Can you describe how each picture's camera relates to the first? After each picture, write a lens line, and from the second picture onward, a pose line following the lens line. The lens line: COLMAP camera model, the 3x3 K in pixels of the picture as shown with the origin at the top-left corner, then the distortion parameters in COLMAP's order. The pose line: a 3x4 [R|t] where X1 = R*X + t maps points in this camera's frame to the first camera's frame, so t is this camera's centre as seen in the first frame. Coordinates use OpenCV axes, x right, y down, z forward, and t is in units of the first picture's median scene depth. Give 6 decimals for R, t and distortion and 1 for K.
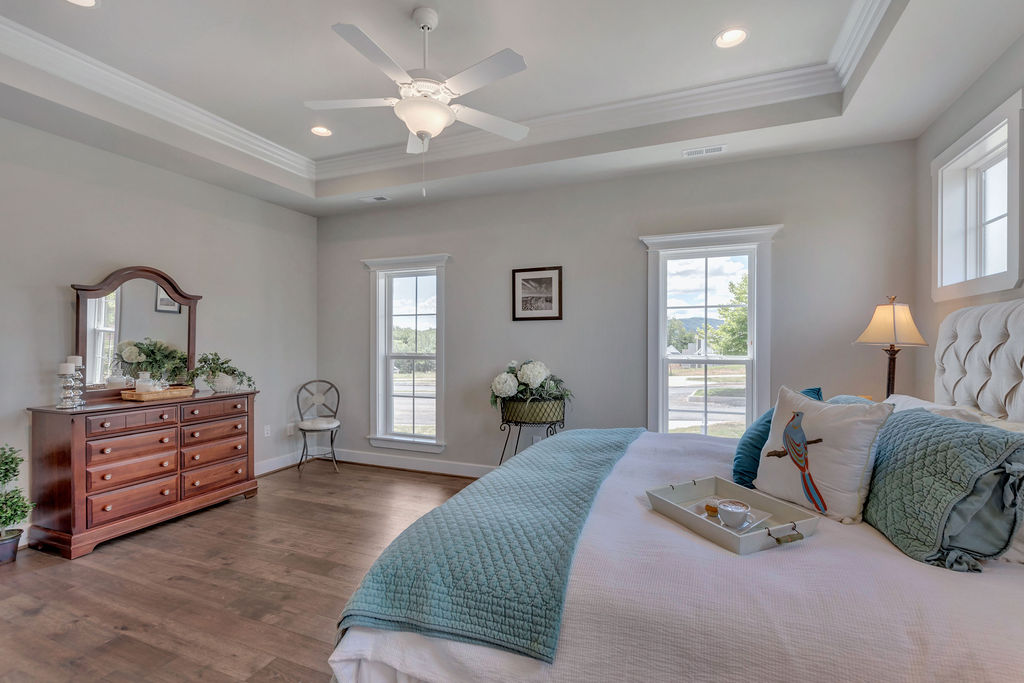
lens RADIAL K [[462.9, 0, 512.4], [0, 462.9, 345.0], [0, 0, 1]] dist [0.009151, -0.000664]
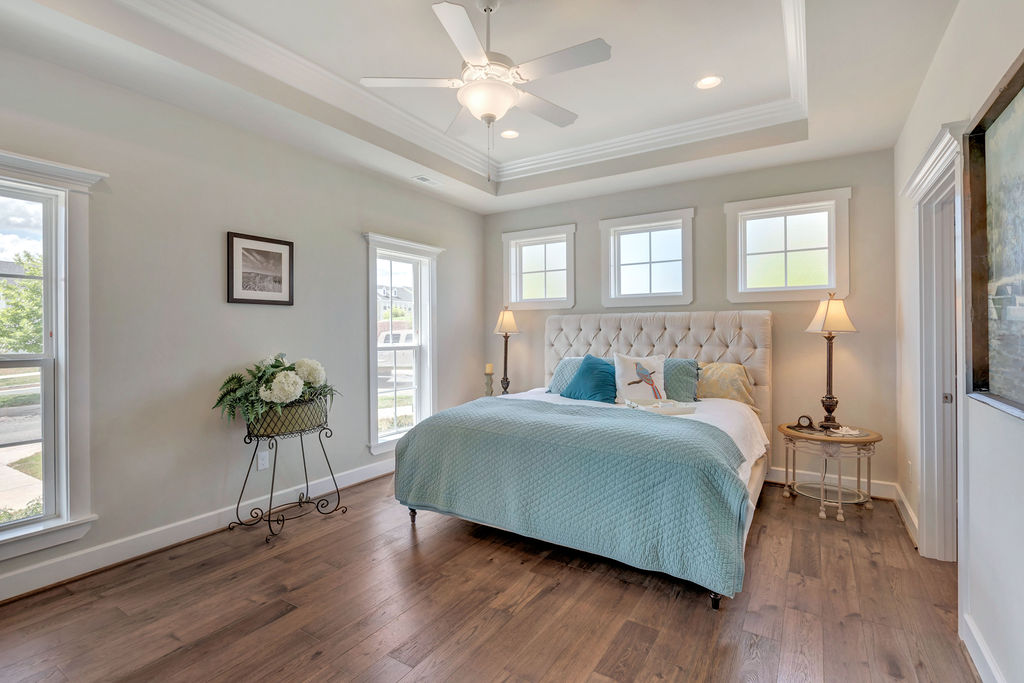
lens RADIAL K [[489.5, 0, 510.7], [0, 489.5, 333.5], [0, 0, 1]] dist [0.002119, -0.000014]
pose [[0.166361, -0.005564, 0.986049, -0.704707], [0.003477, 0.999981, 0.005056, -0.006303], [-0.986059, 0.002587, 0.166378, 0.453202]]
